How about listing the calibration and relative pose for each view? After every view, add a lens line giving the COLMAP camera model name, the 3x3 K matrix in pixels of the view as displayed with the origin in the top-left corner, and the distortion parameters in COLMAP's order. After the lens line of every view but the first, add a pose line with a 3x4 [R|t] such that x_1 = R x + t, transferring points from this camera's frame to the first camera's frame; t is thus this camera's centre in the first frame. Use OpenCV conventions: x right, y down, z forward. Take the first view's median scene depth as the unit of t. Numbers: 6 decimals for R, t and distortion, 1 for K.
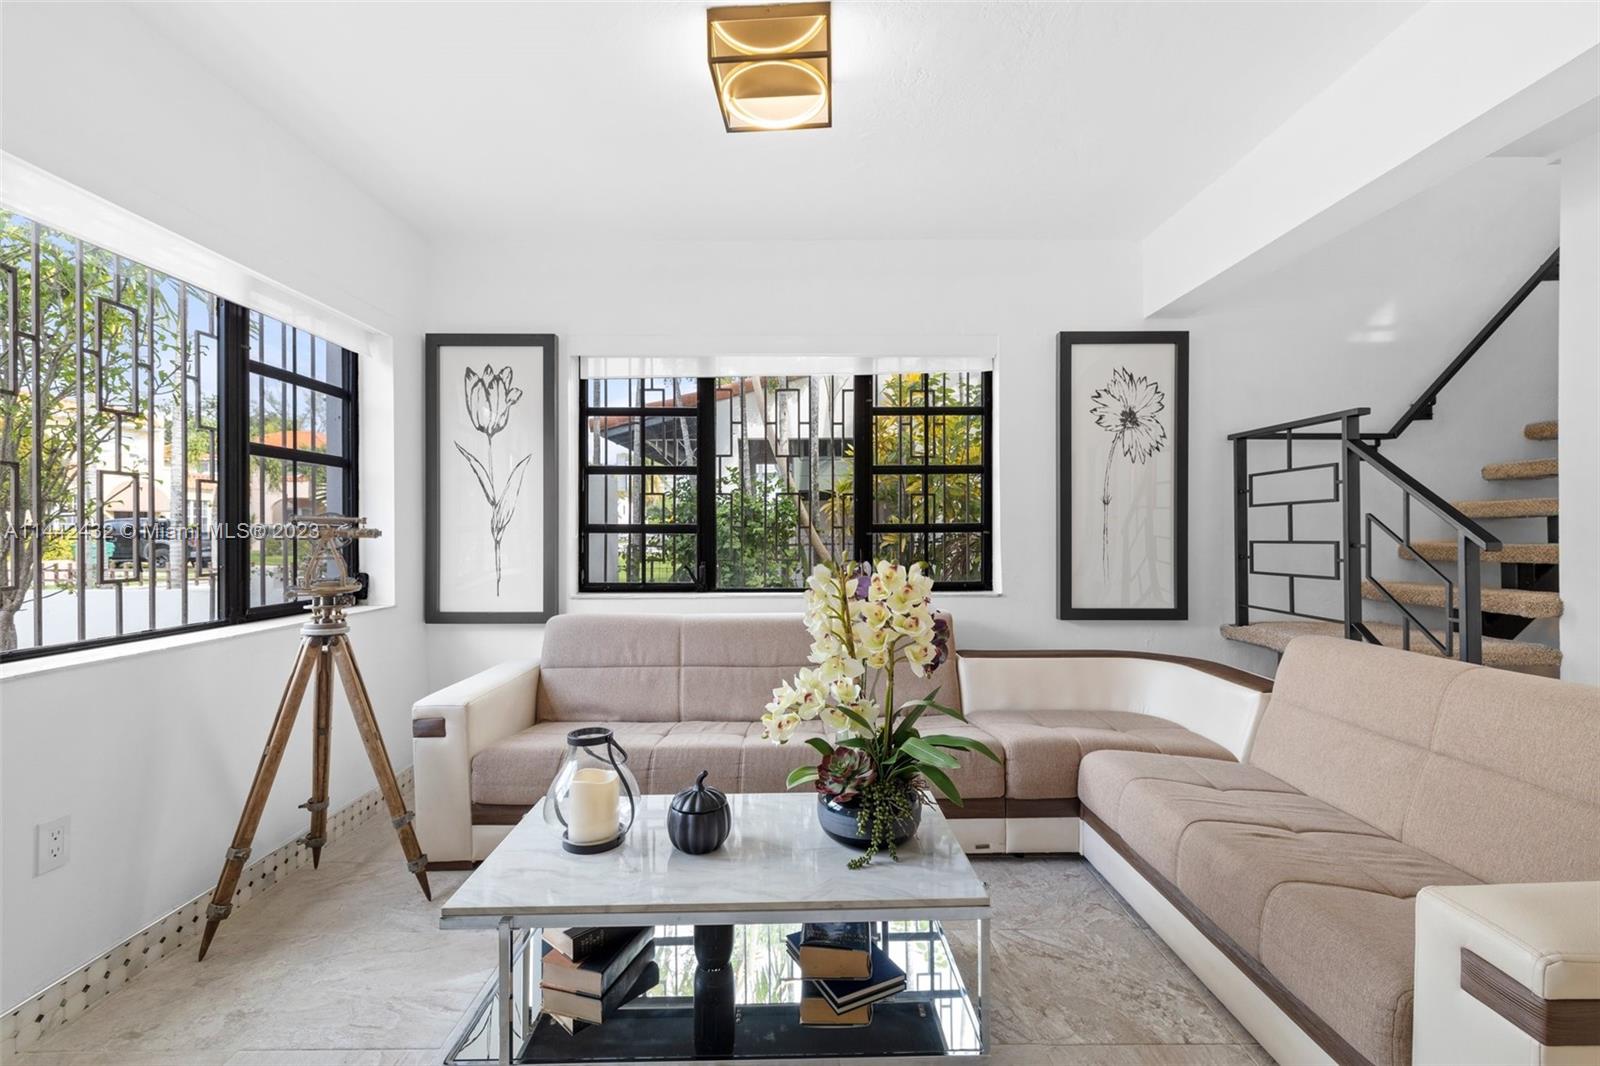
lens RADIAL K [[694.2, 0, 808.3], [0, 694.2, 531.2], [0, 0, 1]] dist [0.002529, -0.000772]
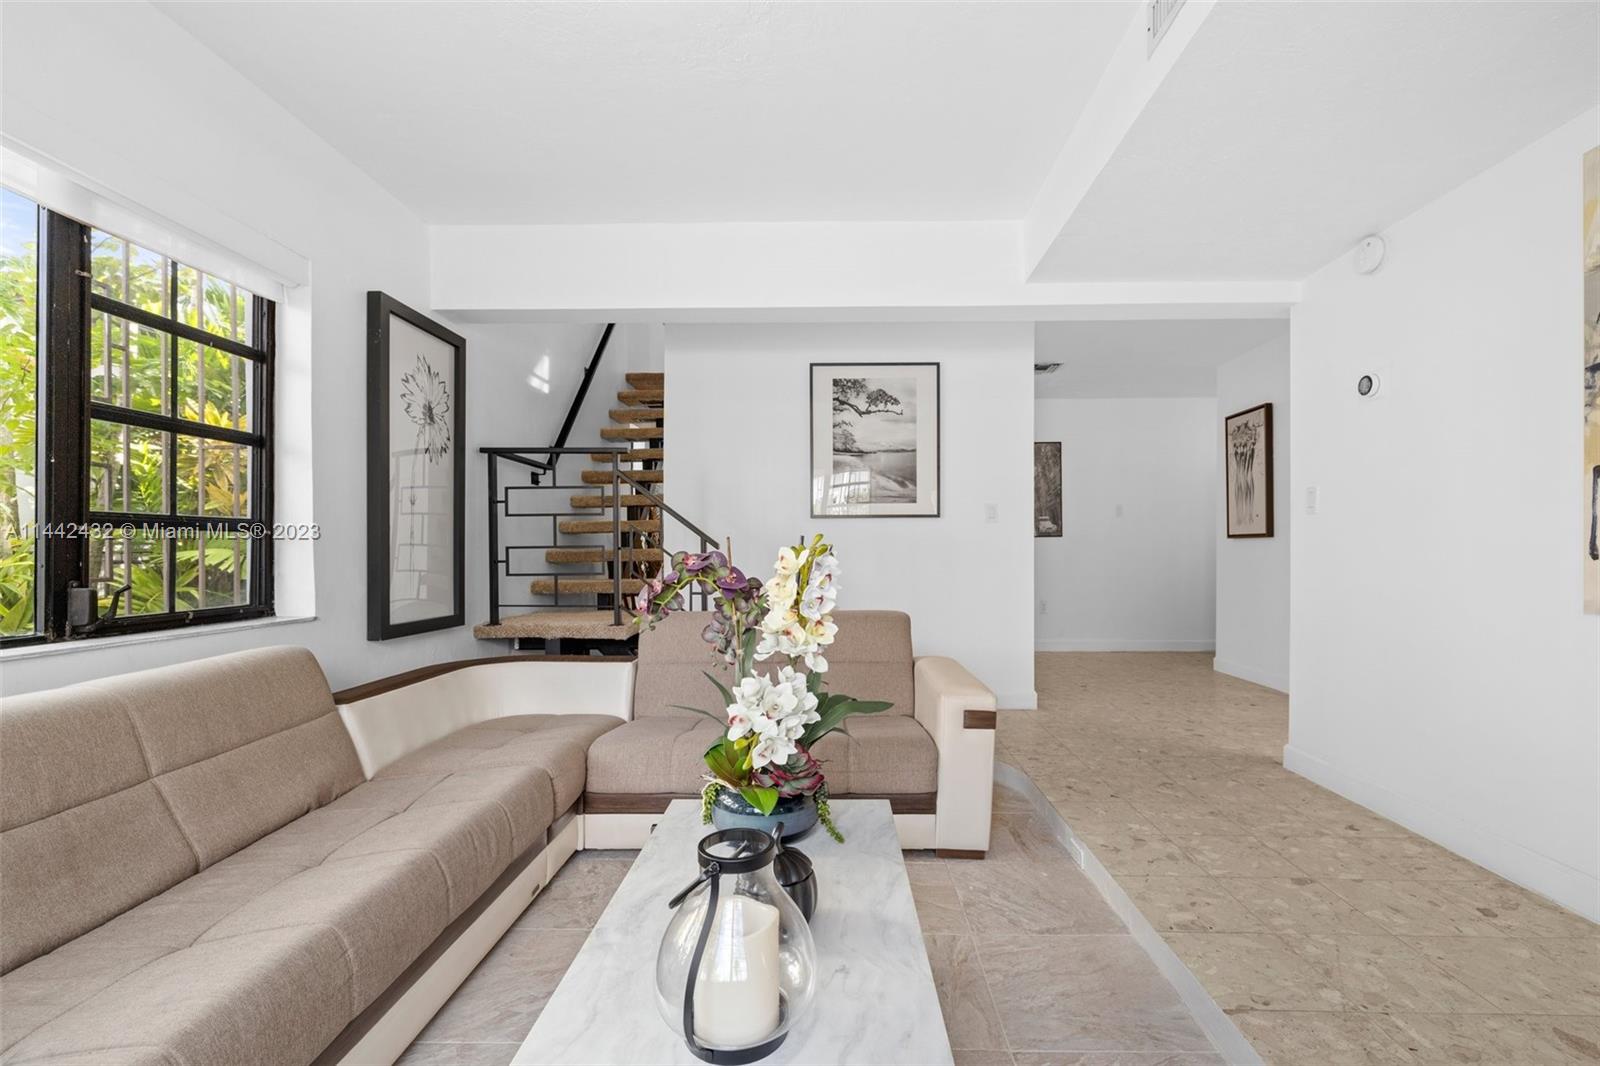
lens RADIAL K [[694.2, 0, 840.1], [0, 694.2, 545.4], [0, 0, 1]] dist [0.002529, -0.000772]
pose [[0.001950, 0.011773, 0.999929, -0.501295], [-0.004821, 0.999919, -0.011764, 0.023633], [-0.999986, -0.004797, 0.002007, 0.493958]]
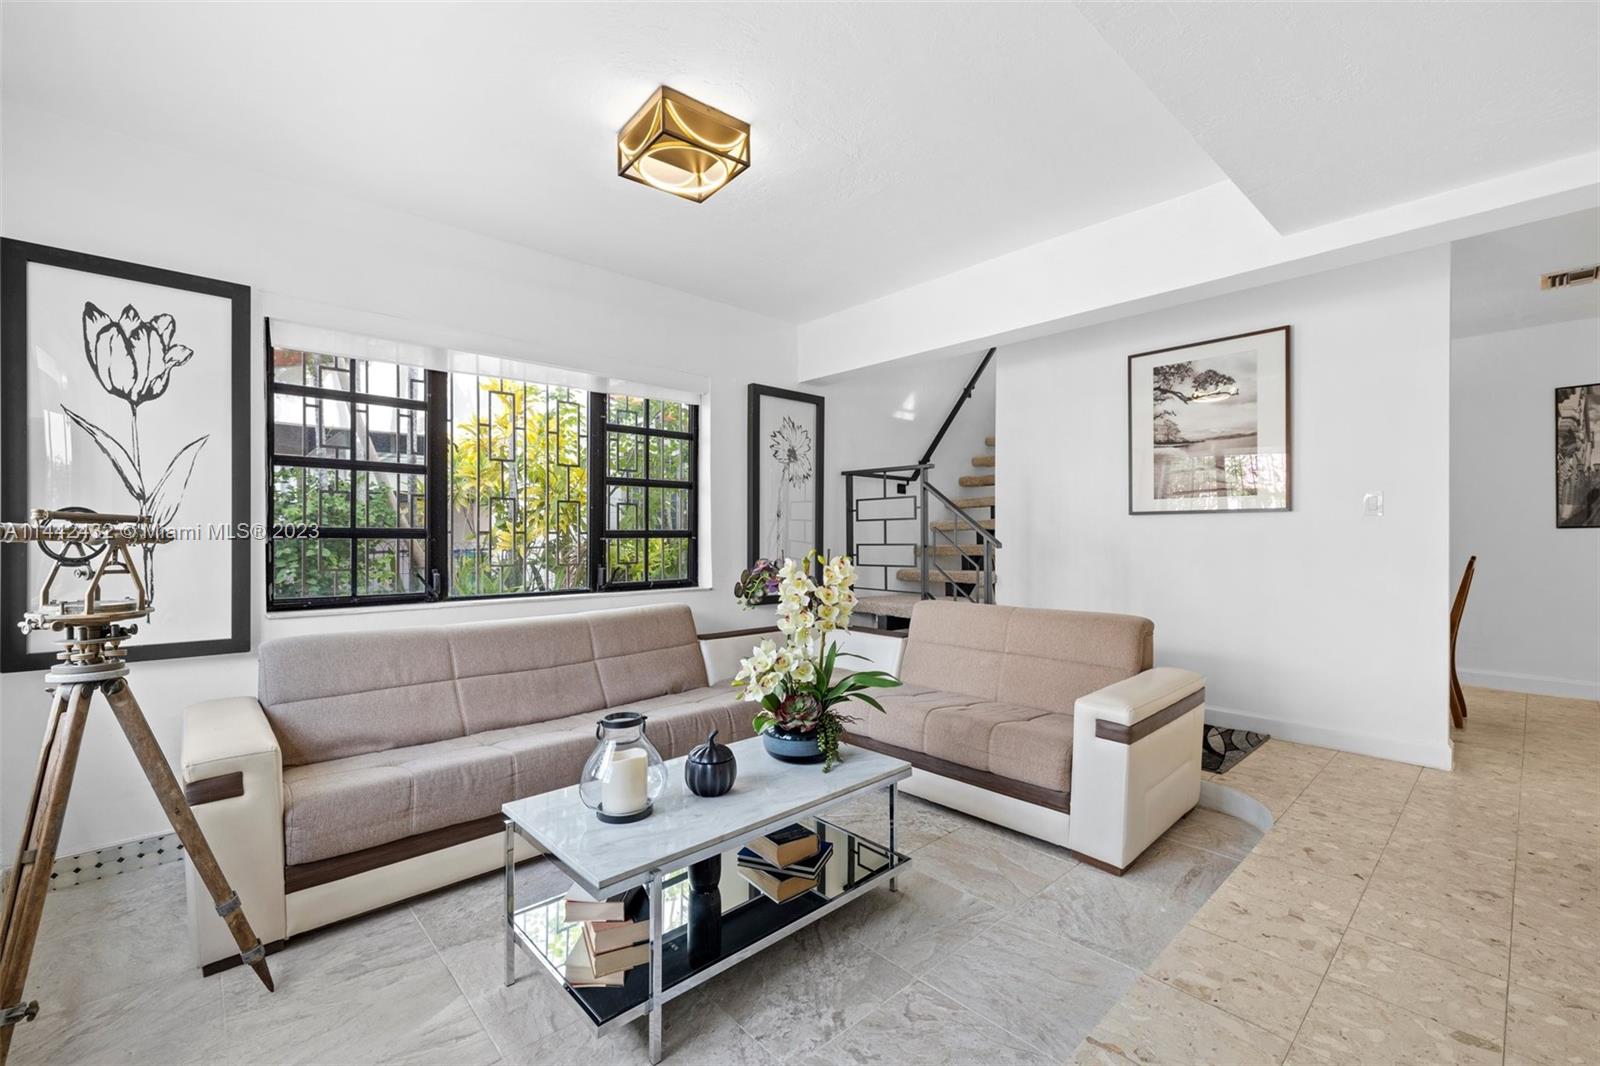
lens RADIAL K [[694.2, 0, 811.5], [0, 694.2, 526.1], [0, 0, 1]] dist [0.002529, -0.000772]
pose [[0.728904, 0.014038, 0.684472, -0.483849], [-0.007538, 0.999894, -0.012480, -0.005638], [-0.684574, 0.003937, 0.728932, -0.020981]]
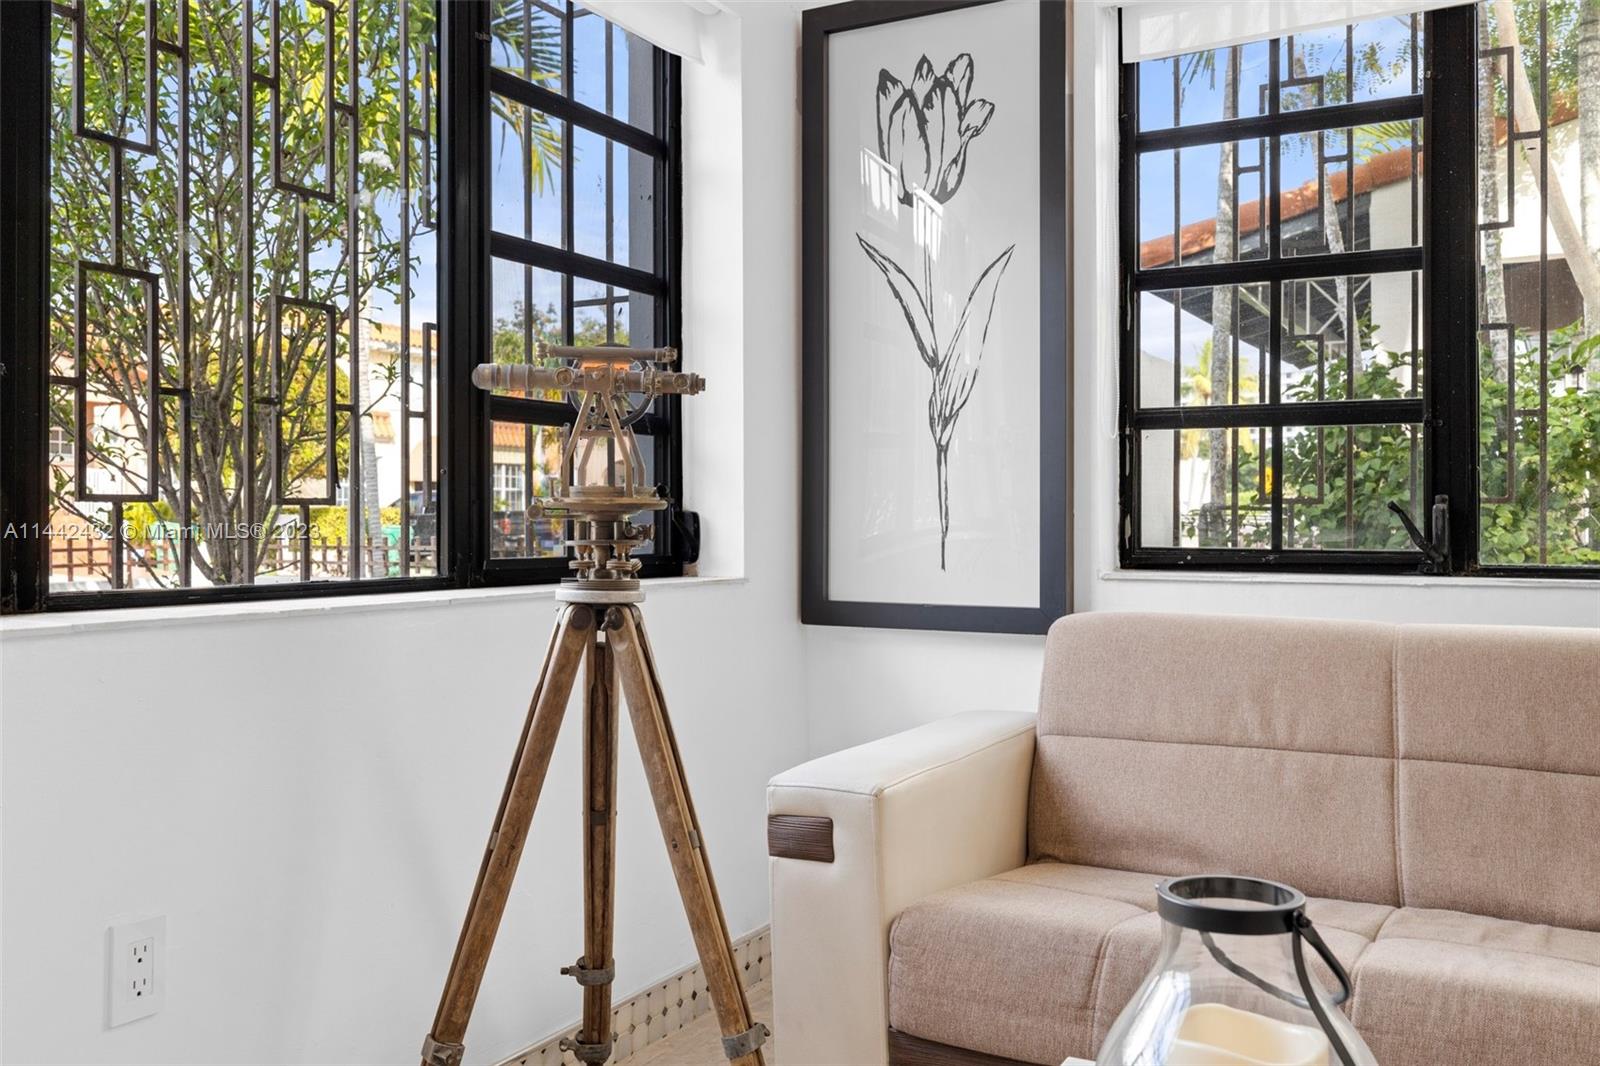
lens RADIAL K [[1376.5, 0, 801.9], [0, 1376.5, 521.6], [0, 0, 1]] dist [-0.009402, 0.021465]
pose [[0.869814, 0.001229, -0.493379, -0.098118], [-0.000990, 0.999999, 0.000746, 0.068314], [0.493379, -0.000160, 0.869814, 0.204229]]
